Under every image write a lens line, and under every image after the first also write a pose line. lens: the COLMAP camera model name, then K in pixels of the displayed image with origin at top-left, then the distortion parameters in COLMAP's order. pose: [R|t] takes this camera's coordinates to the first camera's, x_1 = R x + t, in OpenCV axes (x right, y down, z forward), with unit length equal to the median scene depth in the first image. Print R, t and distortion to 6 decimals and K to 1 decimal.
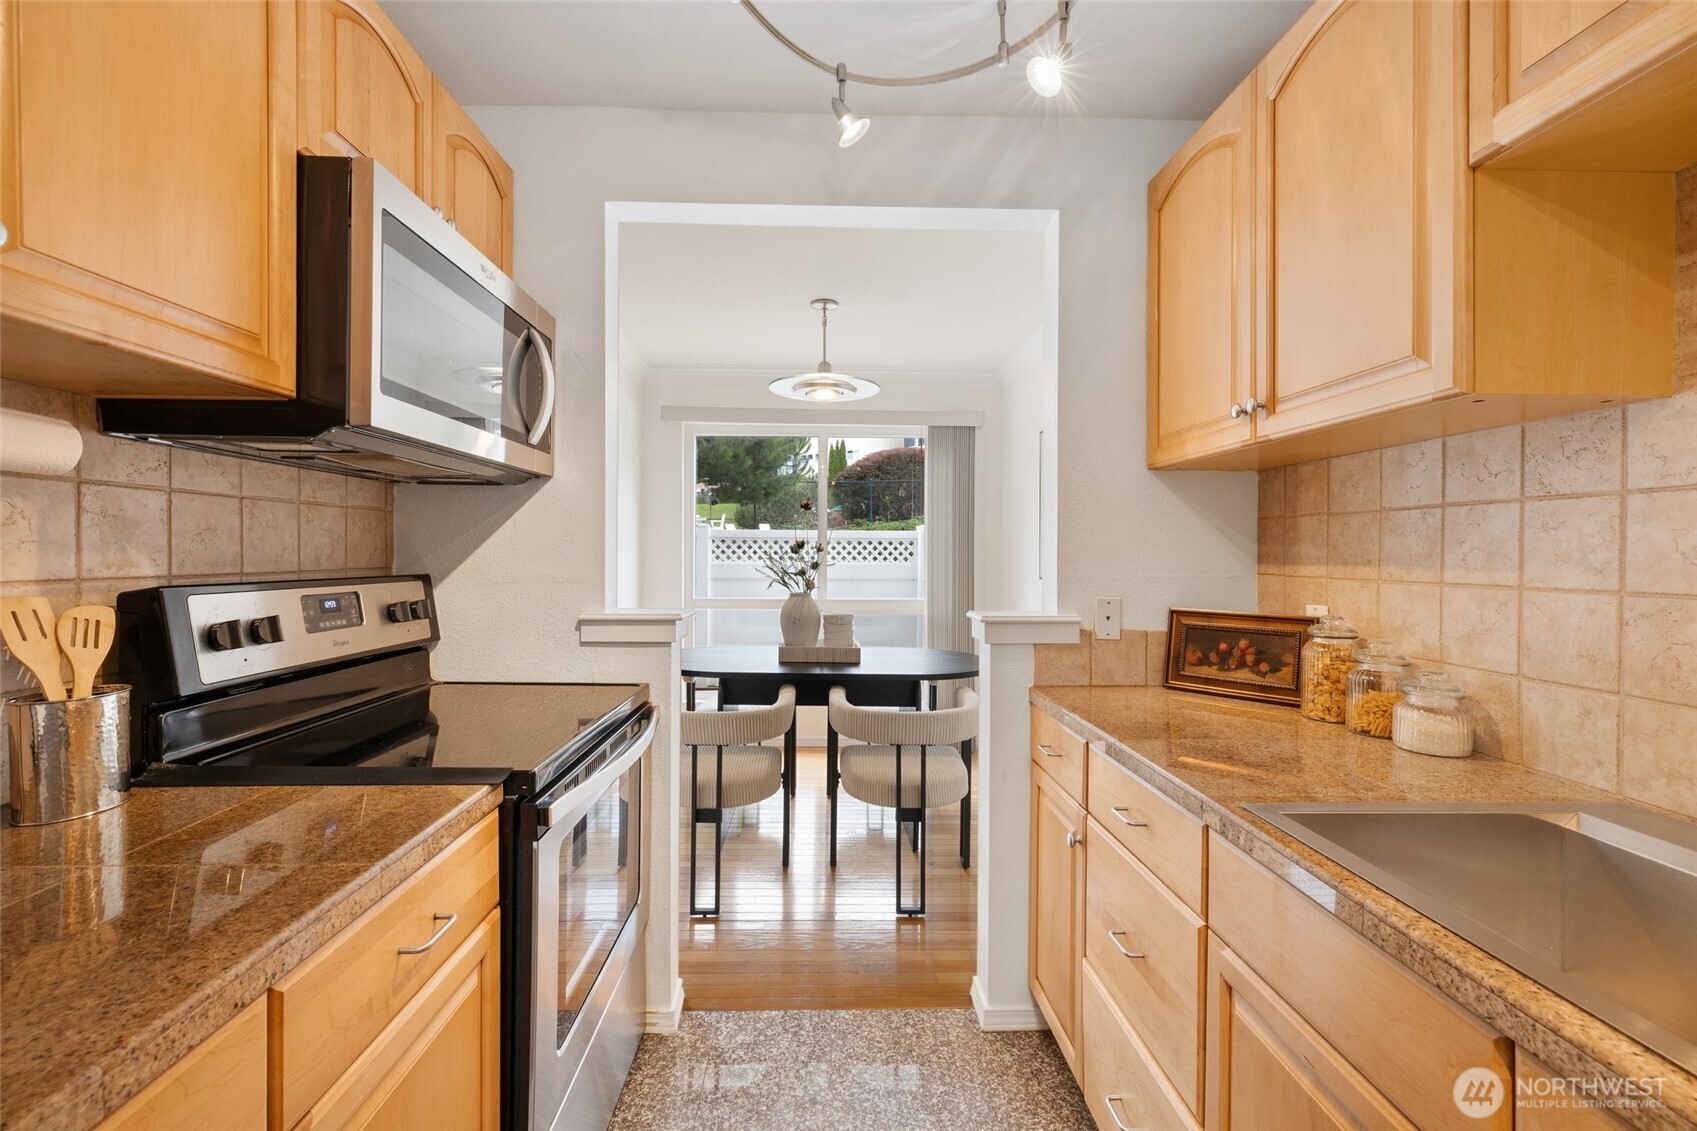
lens RADIAL K [[725.9, 0, 847.8], [0, 725.9, 555.0], [0, 0, 1]] dist [0.000941, 0.000144]
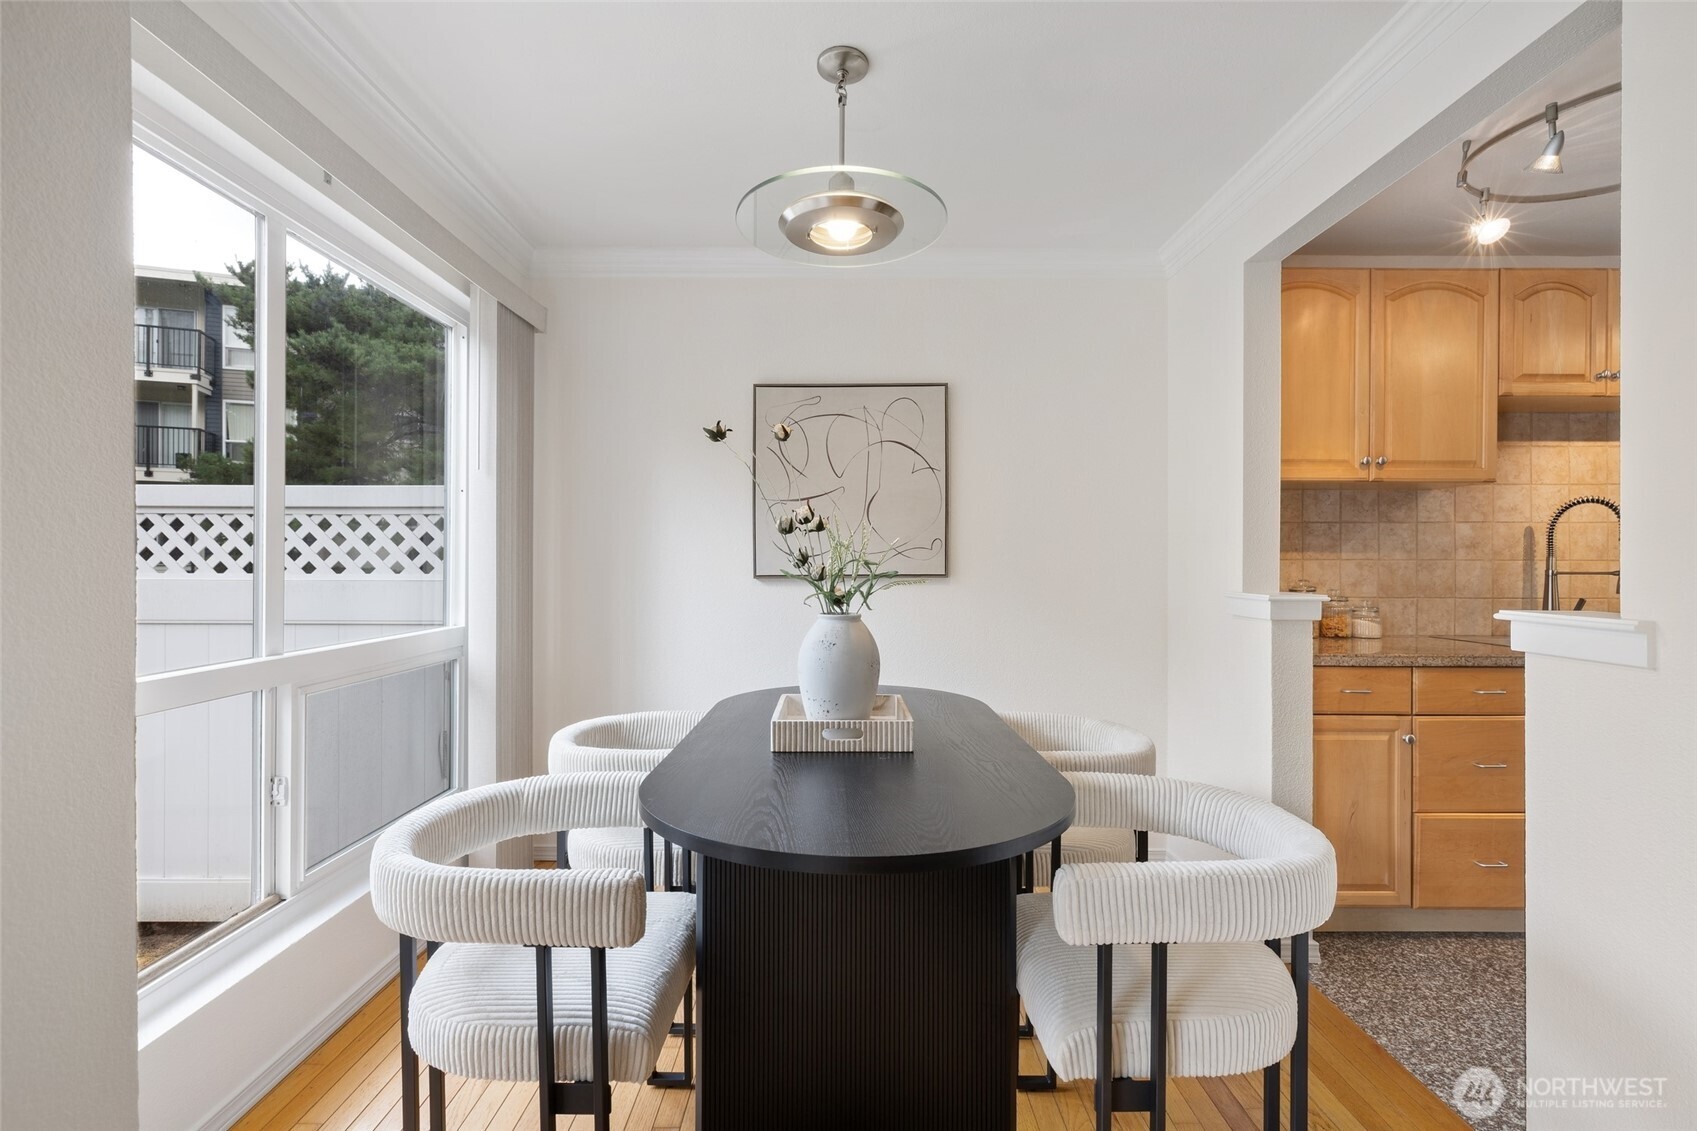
lens RADIAL K [[766.5, 0, 848.1], [0, 766.5, 561.7], [0, 0, 1]] dist [0.013254, 0.000329]
pose [[0.034544, -0.007371, 0.999376, -1.387875], [0.001100, 0.999972, 0.007338, 0.026460], [-0.999403, 0.000846, 0.034551, 2.244501]]
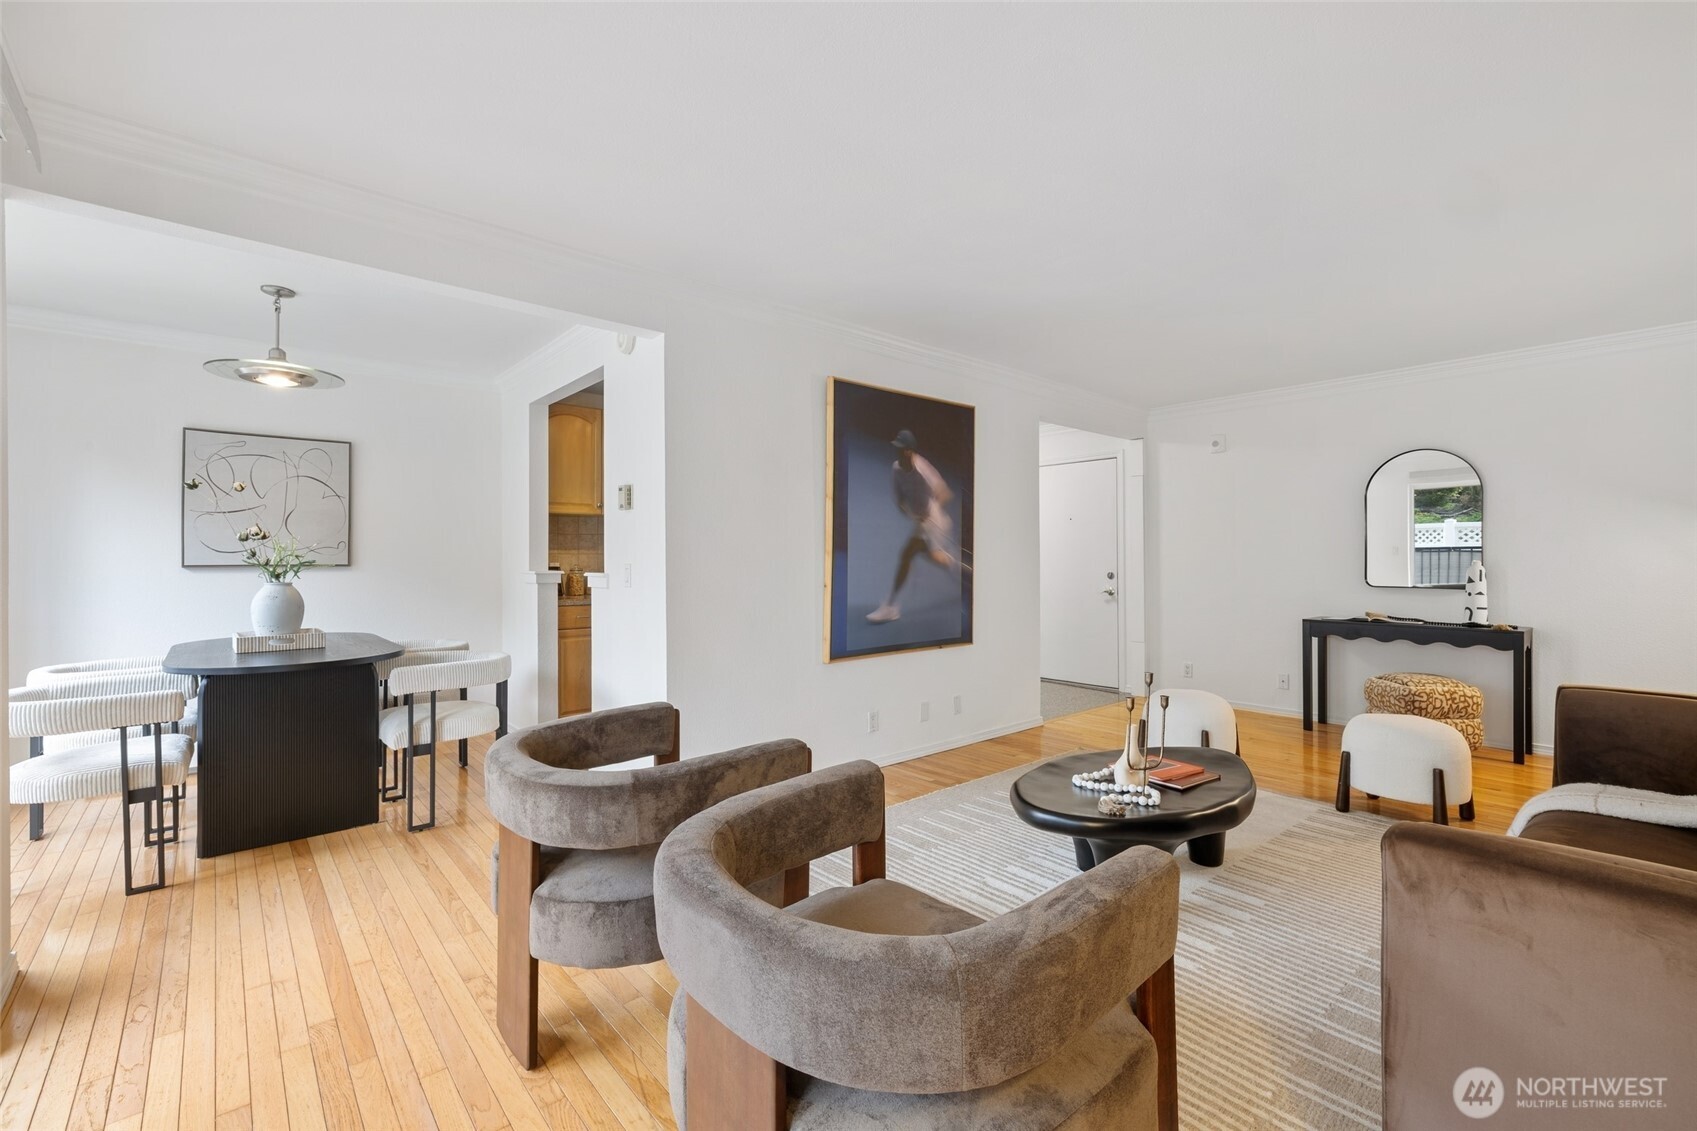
lens RADIAL K [[722.1, 0, 838.0], [0, 722.1, 552.4], [0, 0, 1]] dist [-0.001063, -0.000478]
pose [[-0.621231, -0.002477, 0.783623, -2.971962], [-0.000233, 0.999996, 0.002977, 0.018178], [-0.783627, 0.001667, -0.621229, 2.328609]]
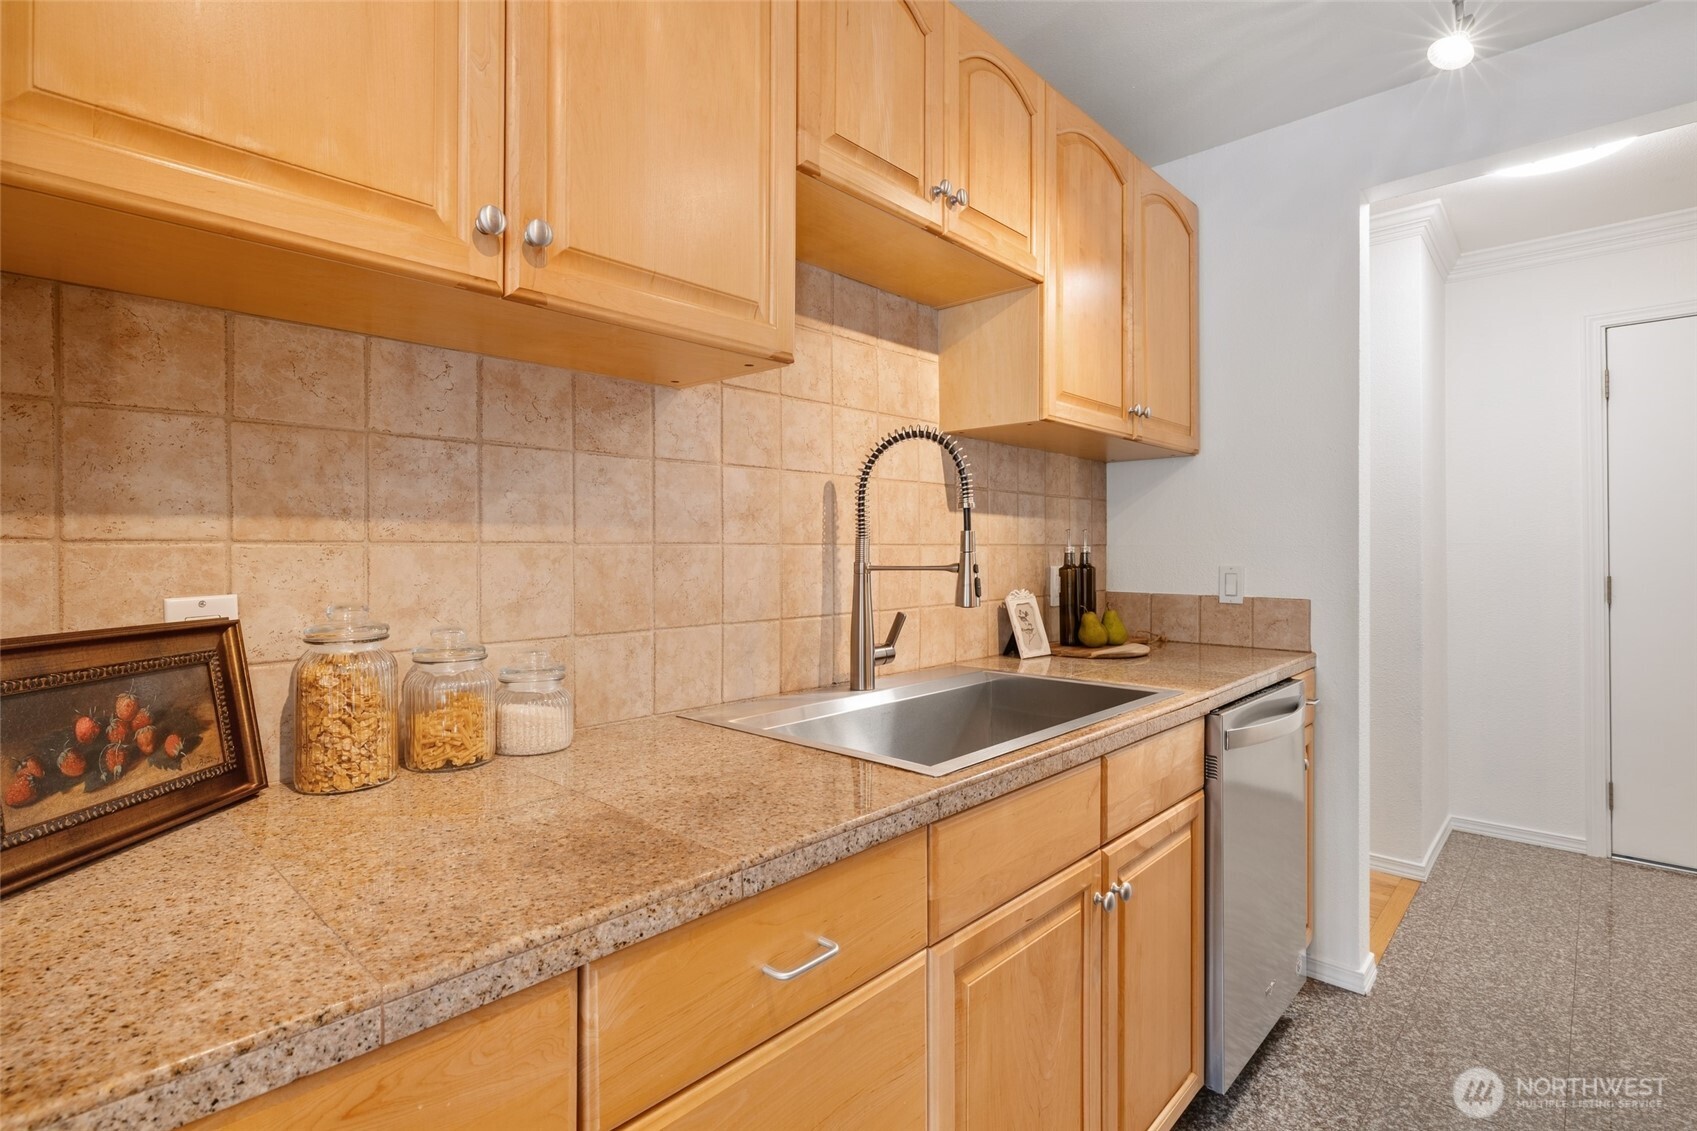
lens RADIAL K [[820.0, 0, 845.8], [0, 820.0, 543.5], [0, 0, 1]] dist [-0.000426, 0.000136]
pose [[-0.697460, -0.001343, 0.716622, -0.081160], [-0.001269, 0.999999, 0.000639, 0.038032], [-0.716622, -0.000464, -0.697461, 1.277307]]
